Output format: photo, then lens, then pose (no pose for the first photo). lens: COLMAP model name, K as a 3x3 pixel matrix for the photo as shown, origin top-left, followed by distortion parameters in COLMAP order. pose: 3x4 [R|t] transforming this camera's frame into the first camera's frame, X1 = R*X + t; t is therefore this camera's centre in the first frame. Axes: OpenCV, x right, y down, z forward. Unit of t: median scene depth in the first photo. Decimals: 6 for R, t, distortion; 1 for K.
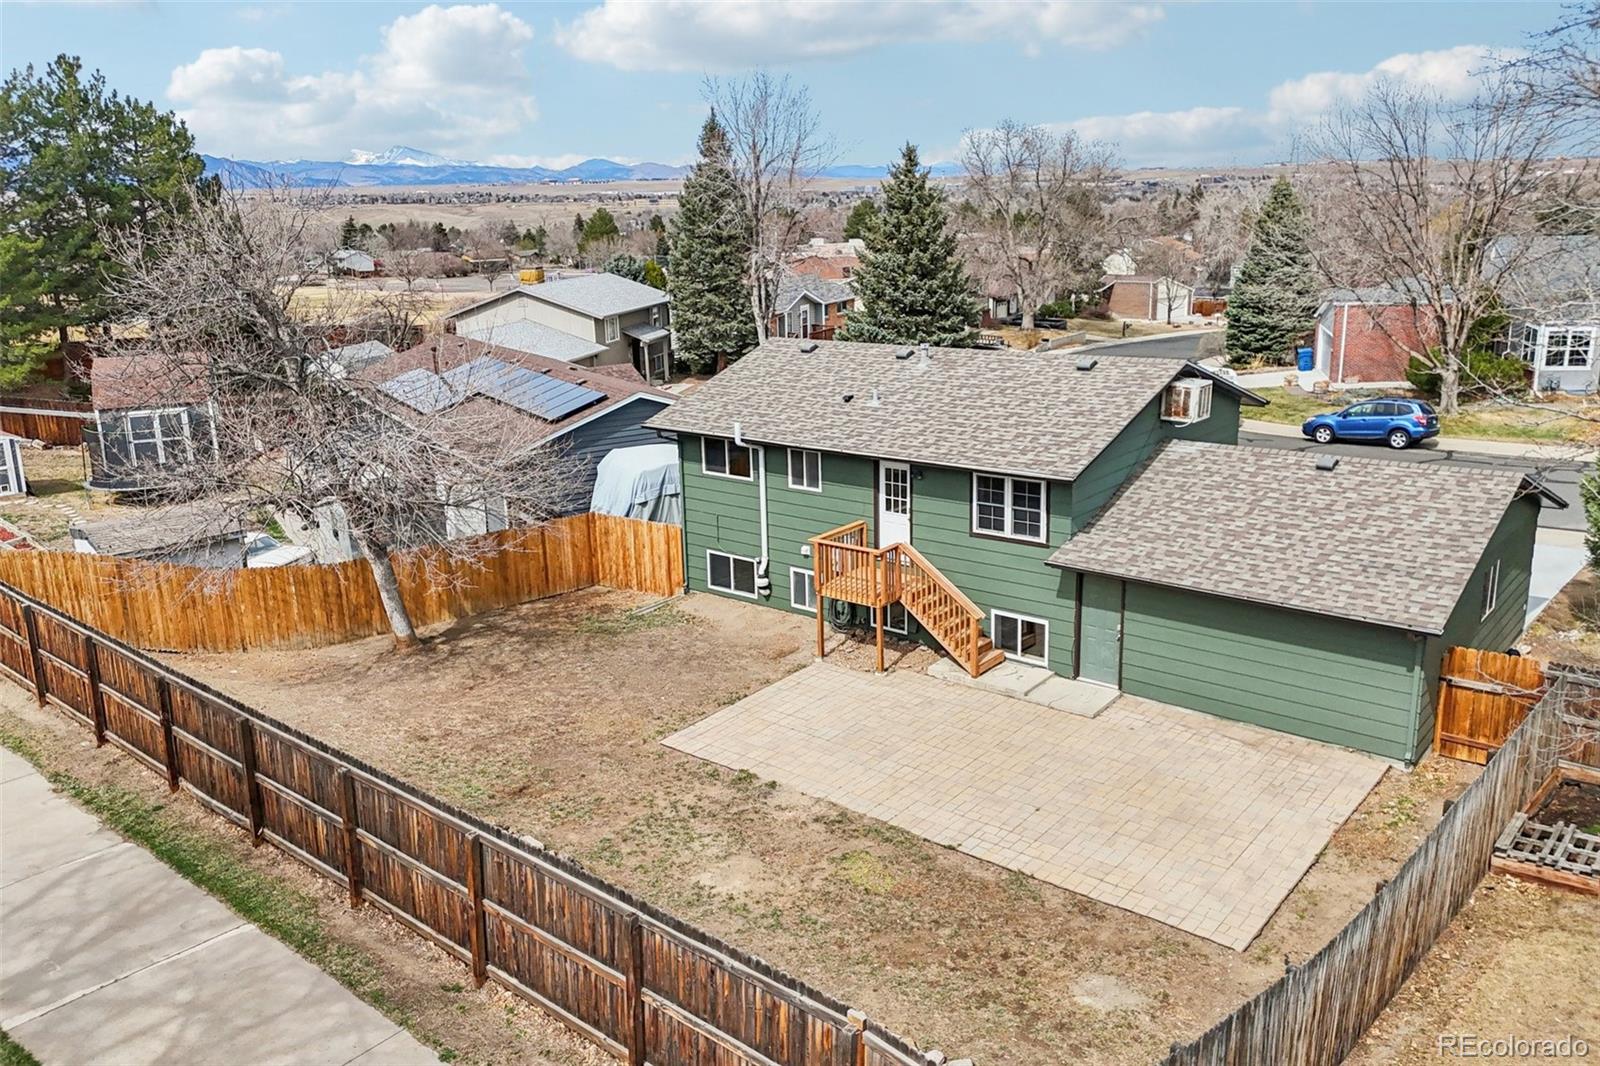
lens RADIAL K [[1143.0, 0, 854.8], [0, 1143.0, 529.2], [0, 0, 1]] dist [-0.002149, -0.007934]
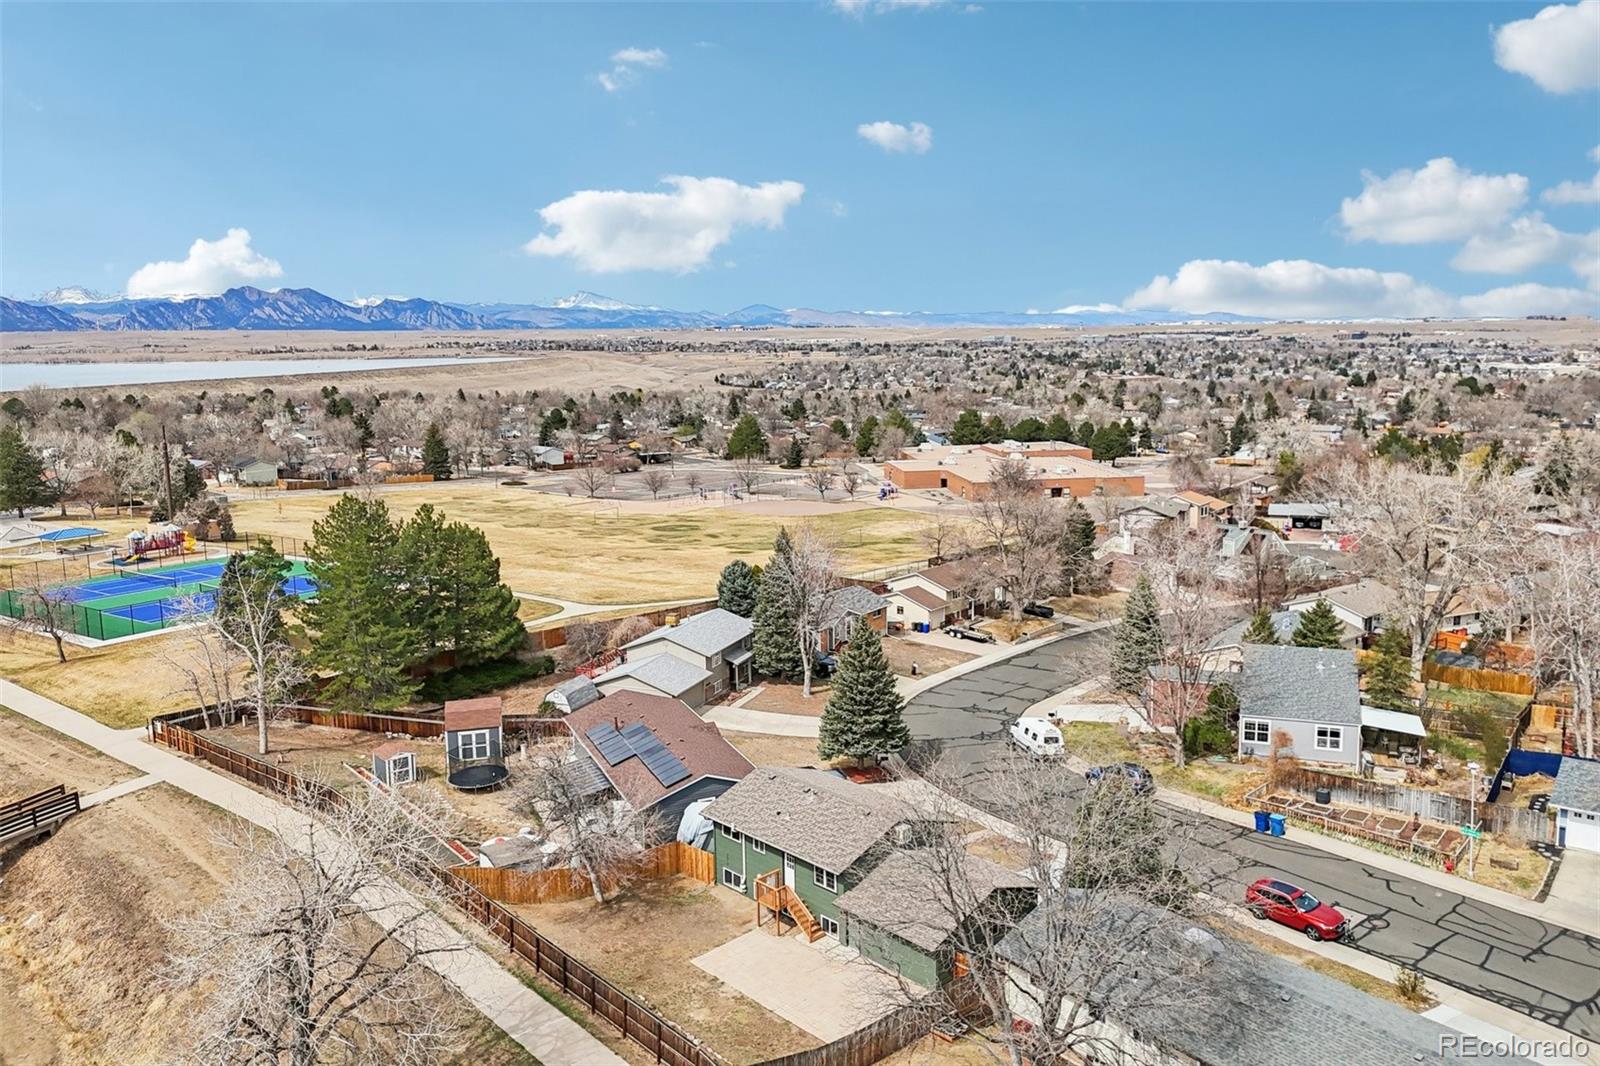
lens RADIAL K [[1170.1, 0, 797.5], [0, 1170.1, 491.9], [0, 0, 1]] dist [0.006617, -0.004077]
pose [[0.982899, 0.009979, -0.183875, 0.474726], [-0.032416, 0.992314, -0.119422, -0.486214], [0.181270, 0.123341, 0.975668, -1.479567]]
